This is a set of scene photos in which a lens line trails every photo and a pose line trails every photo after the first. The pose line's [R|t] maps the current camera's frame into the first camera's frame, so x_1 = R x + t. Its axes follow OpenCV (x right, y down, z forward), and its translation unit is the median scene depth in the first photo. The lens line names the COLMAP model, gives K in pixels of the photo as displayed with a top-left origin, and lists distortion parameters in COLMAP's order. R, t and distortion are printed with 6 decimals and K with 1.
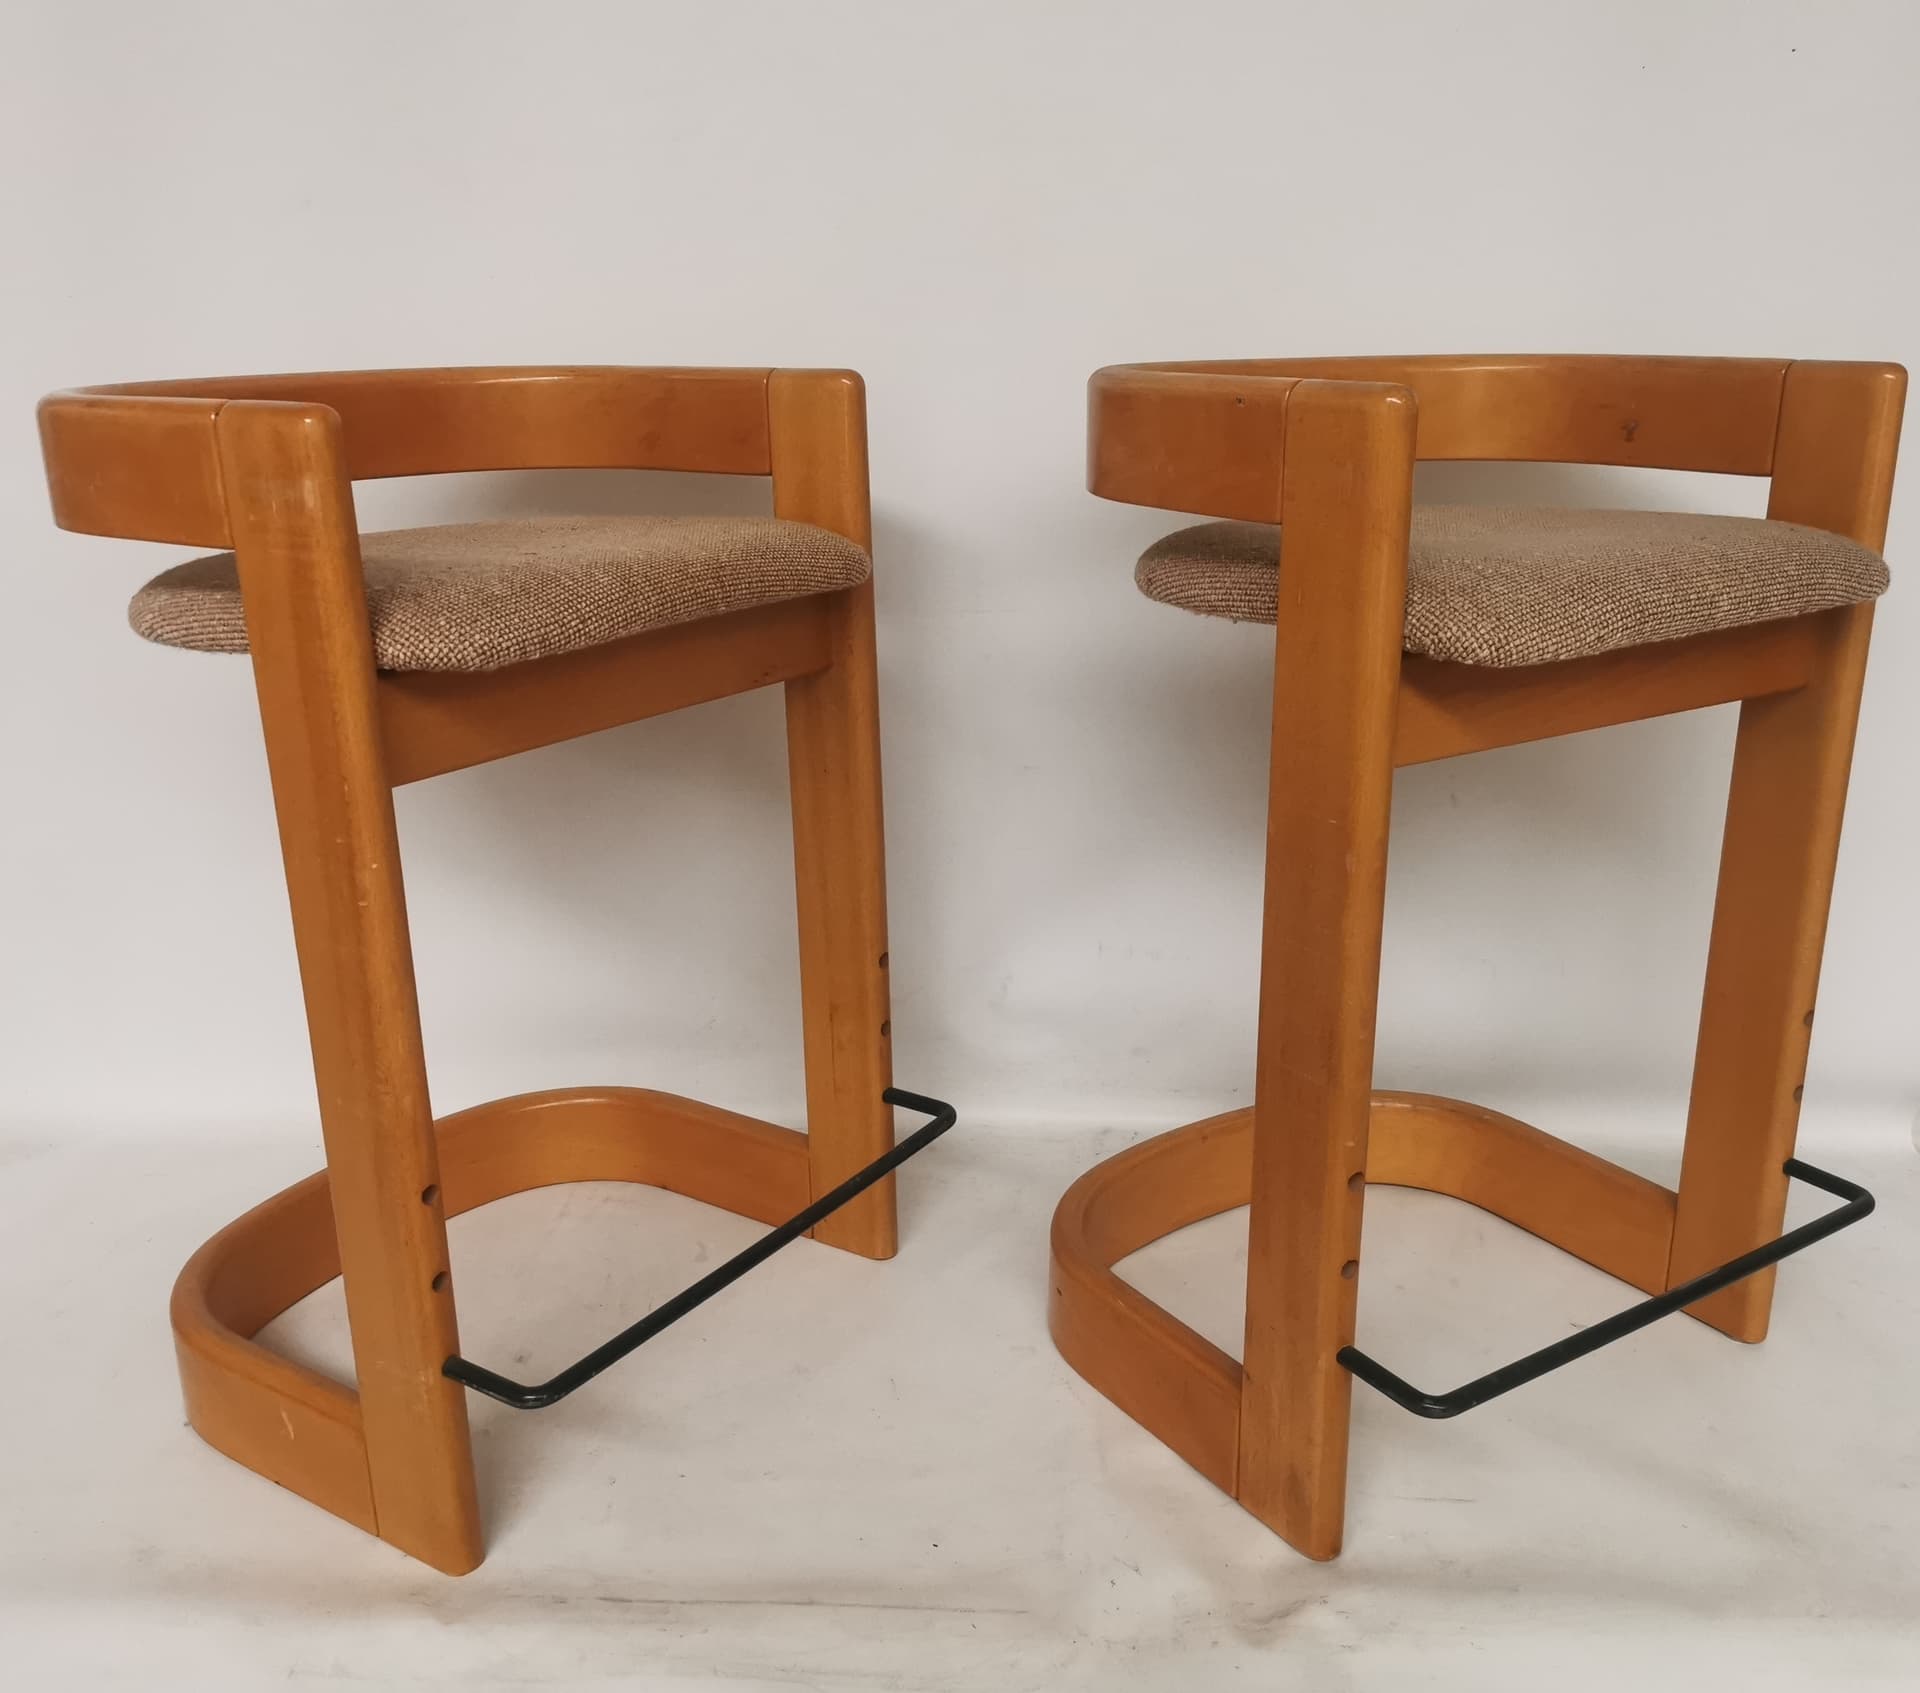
lens RADIAL K [[1684.3, 0, 946.3], [0, 1684.3, 835.5], [0, 0, 1]] dist [0.062331, -0.091400]
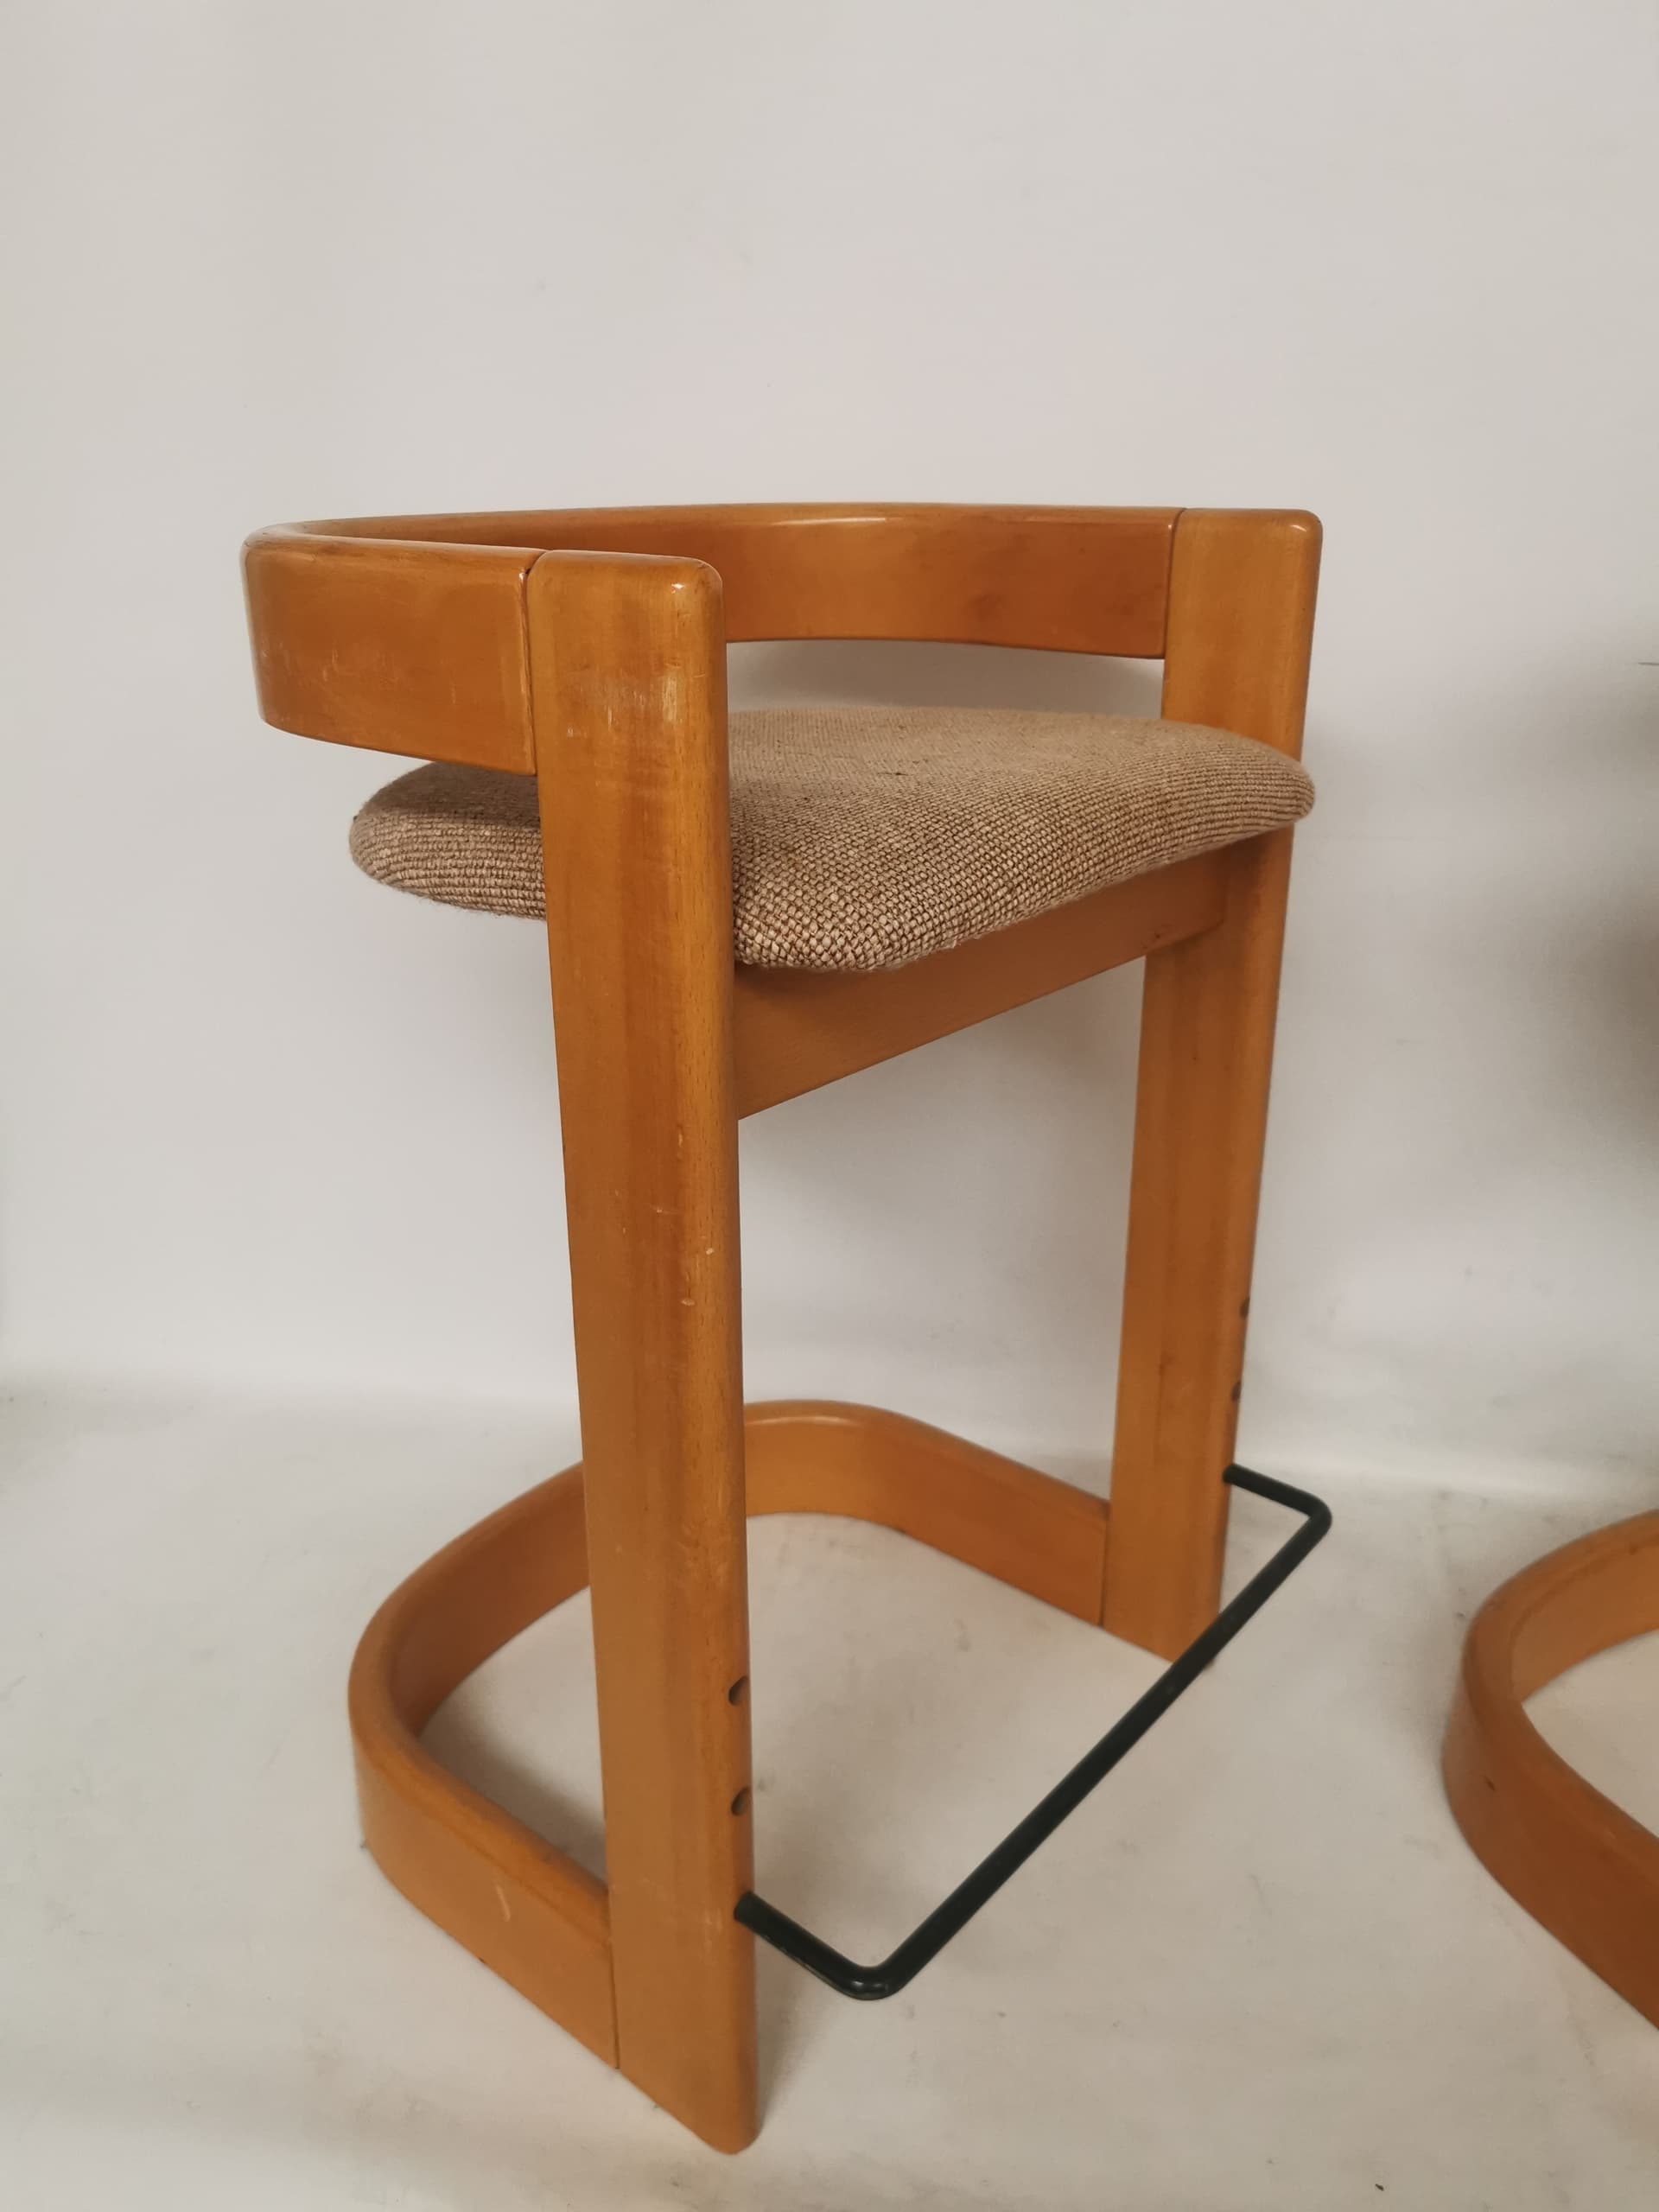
lens RADIAL K [[1691.8, 0, 792.3], [0, 1691.8, 1087.2], [0, 0, 1]] dist [0.020792, -0.026068]
pose [[0.991068, 0.056462, -0.120814, -0.205412], [-0.049314, 0.996897, 0.061356, -0.081790], [0.123903, -0.054851, 0.990777, 0.306677]]
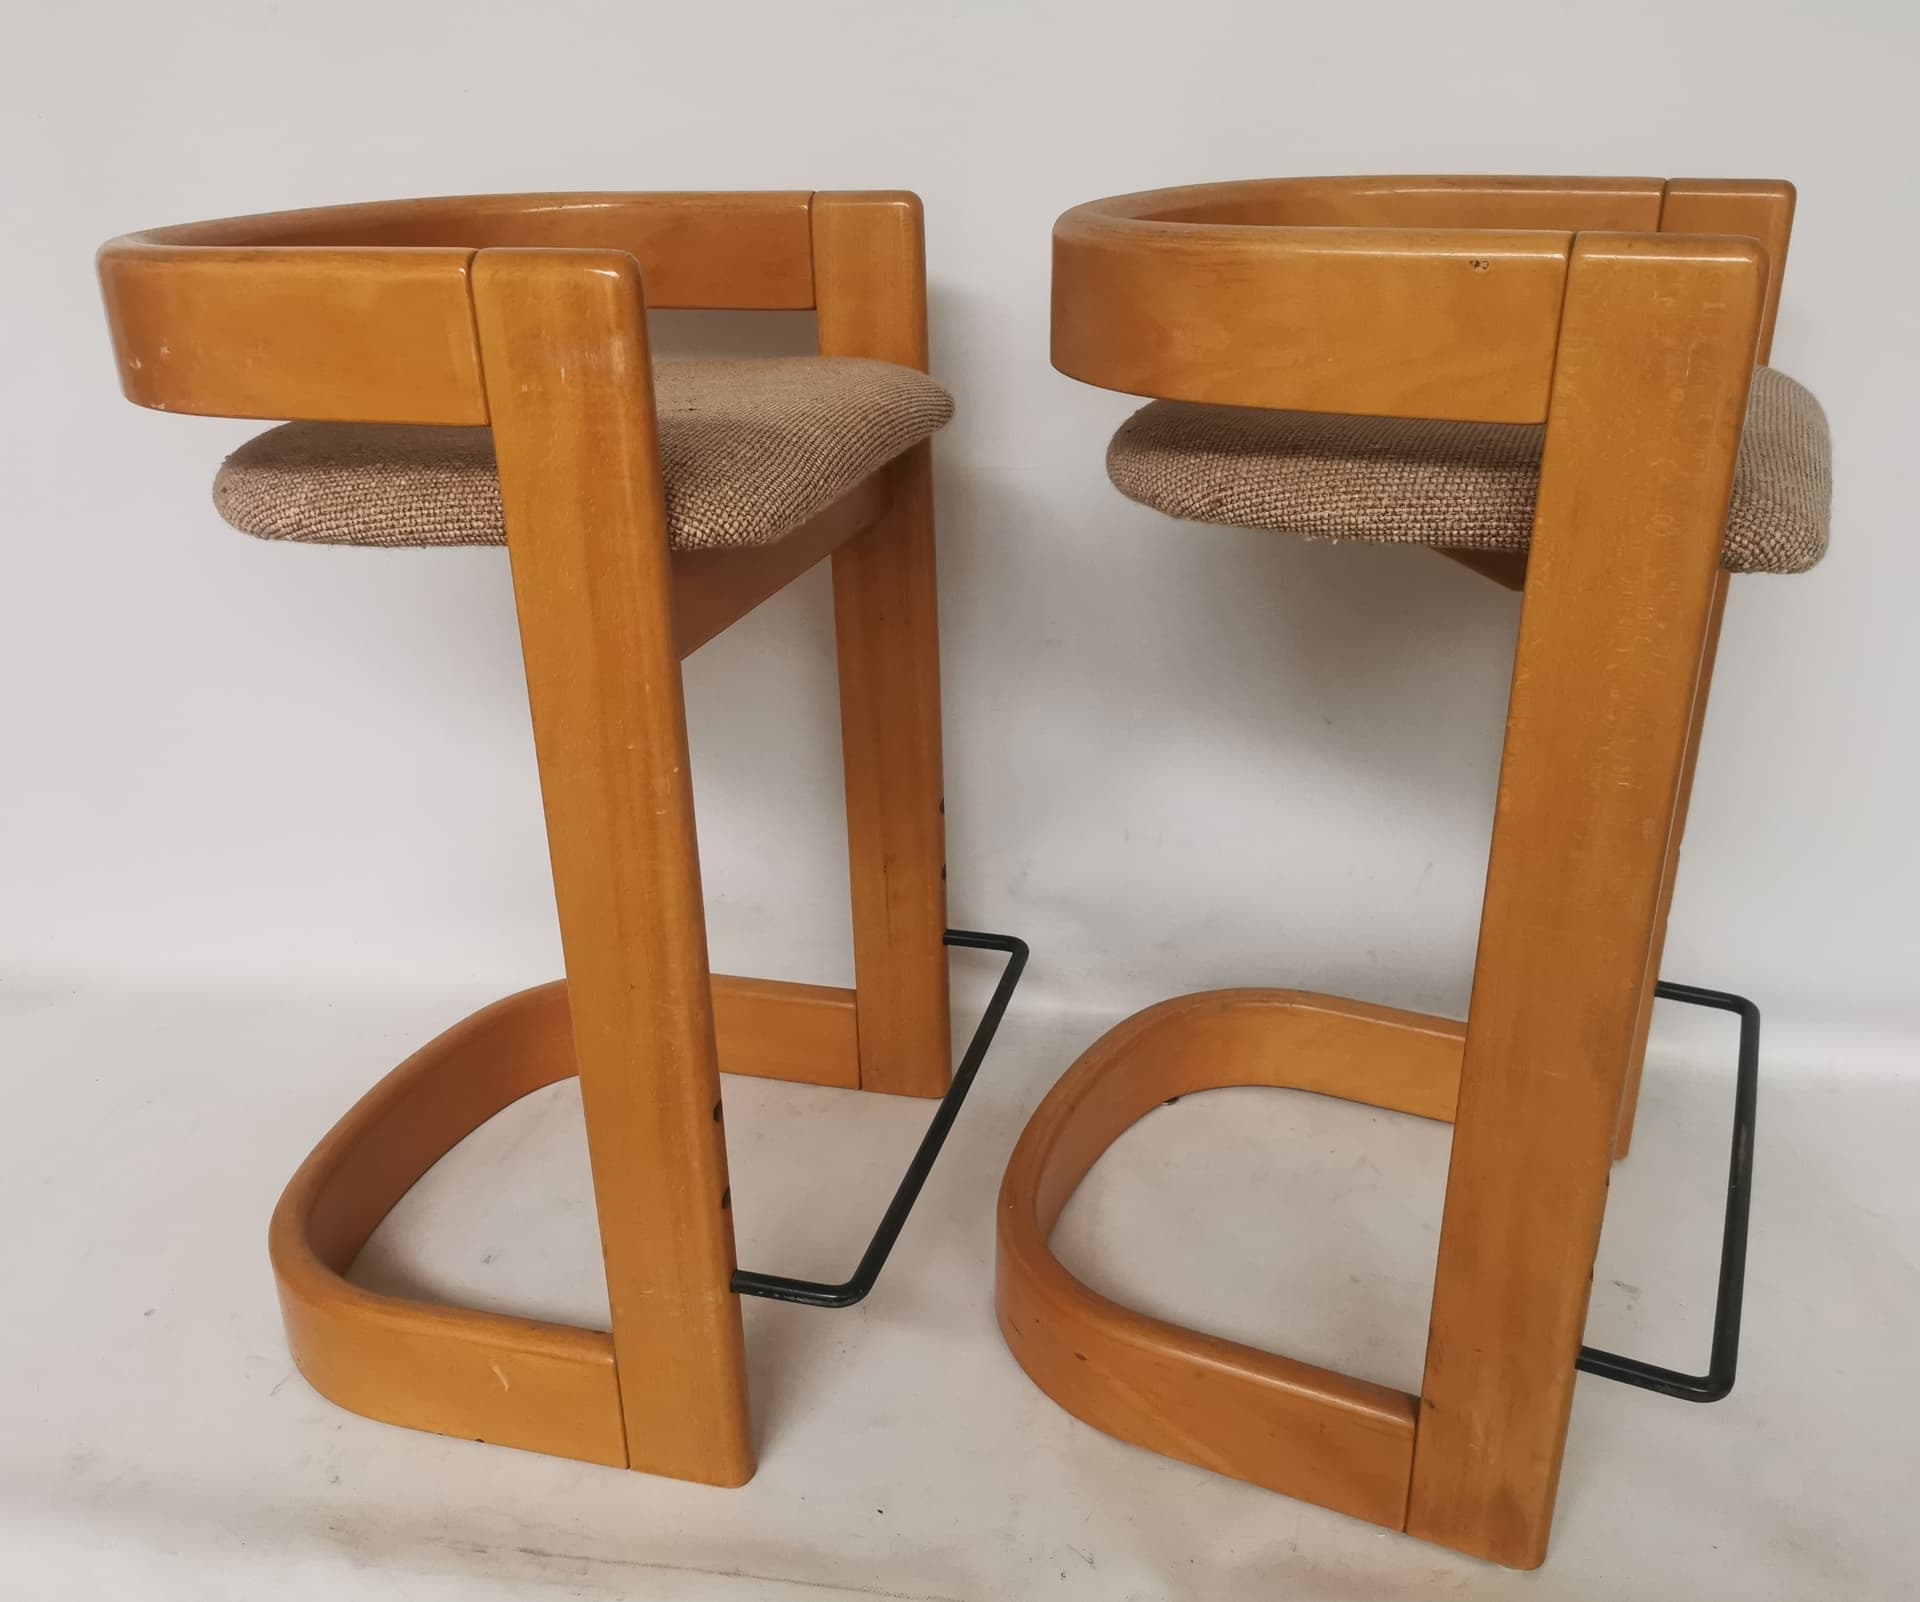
lens RADIAL K [[1659.7, 0, 974.9], [0, 1659.7, 812.5], [0, 0, 1]] dist [0.004149, 0.055261]
pose [[0.950407, -0.126066, 0.284312, -0.399581], [0.097770, 0.988924, 0.111667, -0.038556], [-0.295241, -0.078332, 0.952206, 0.090782]]
